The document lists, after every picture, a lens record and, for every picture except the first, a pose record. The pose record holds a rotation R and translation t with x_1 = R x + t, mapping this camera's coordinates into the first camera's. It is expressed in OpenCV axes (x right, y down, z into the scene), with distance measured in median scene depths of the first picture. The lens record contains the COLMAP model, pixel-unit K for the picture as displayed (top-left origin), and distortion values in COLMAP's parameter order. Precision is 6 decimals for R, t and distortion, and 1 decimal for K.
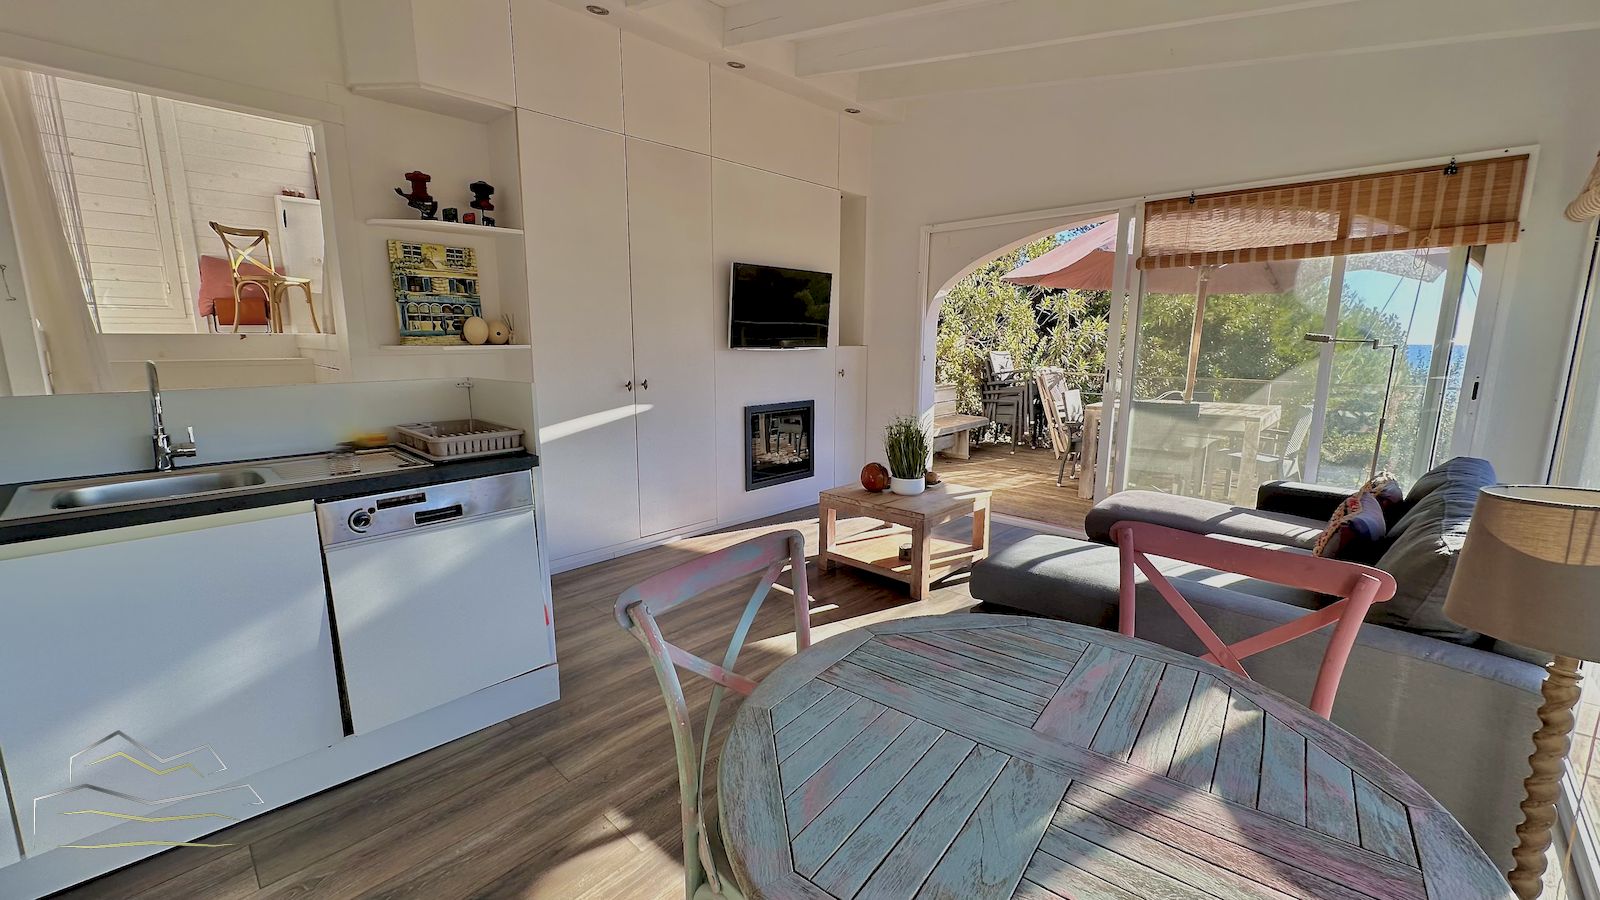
lens RADIAL K [[630.8, 0, 798.8], [0, 630.8, 446.8], [0, 0, 1]] dist [-0.002319, 0.000608]
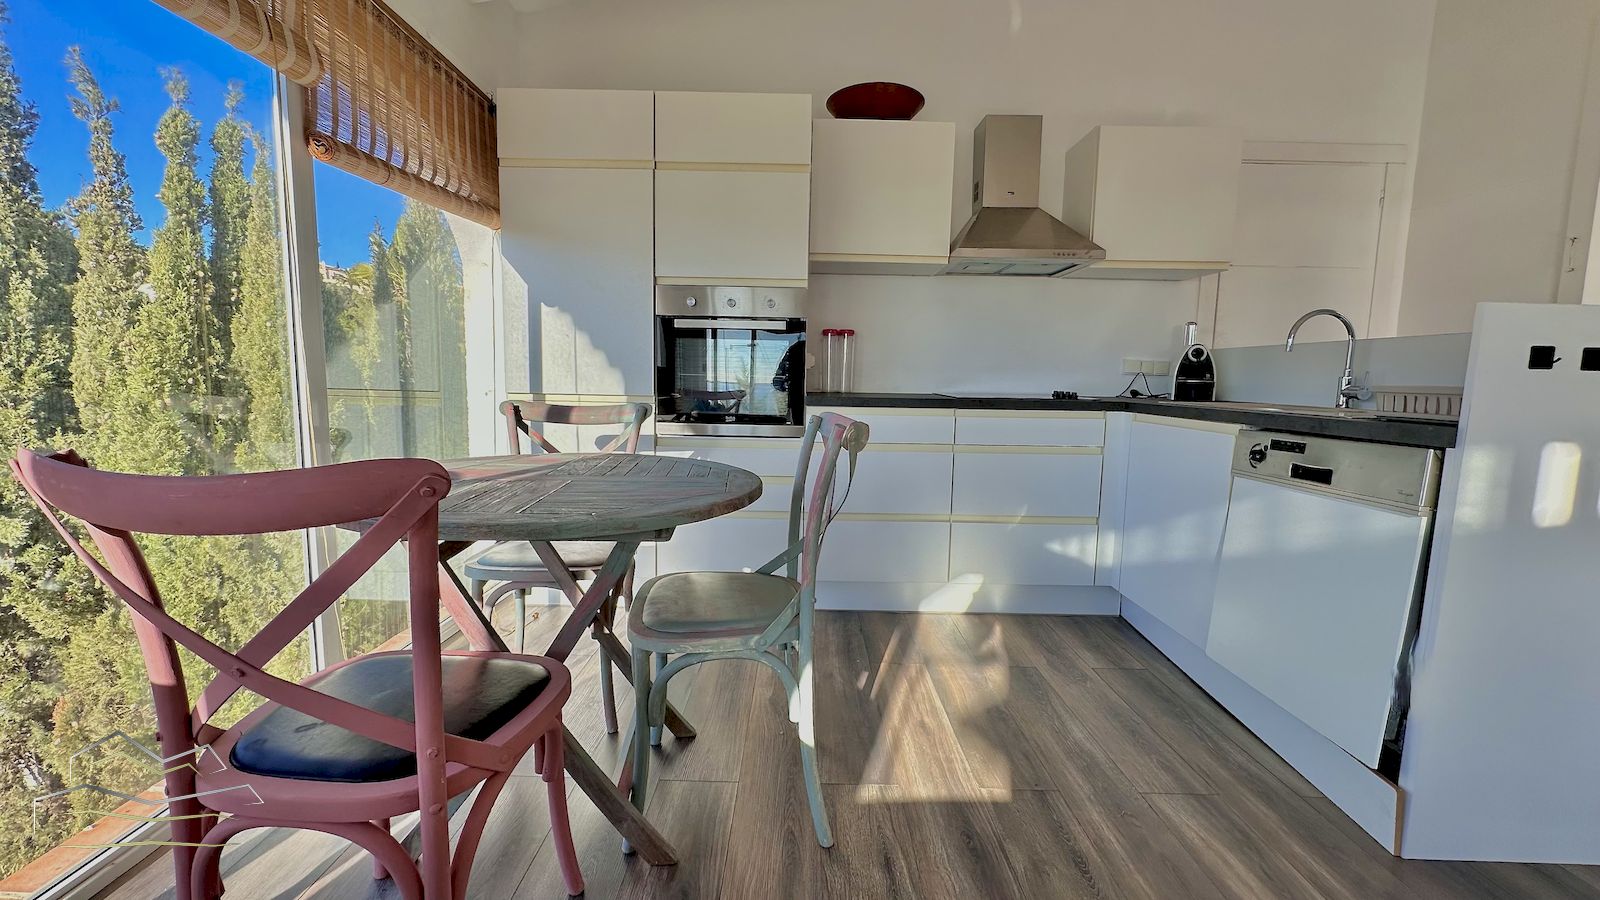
lens RADIAL K [[630.8, 0, 796.3], [0, 630.8, 440.2], [0, 0, 1]] dist [-0.002319, 0.000608]
pose [[-0.727431, 0.057061, -0.683805, 0.264371], [-0.134541, 0.965332, 0.223679, -0.015445], [0.672862, 0.254710, -0.694535, 0.628223]]
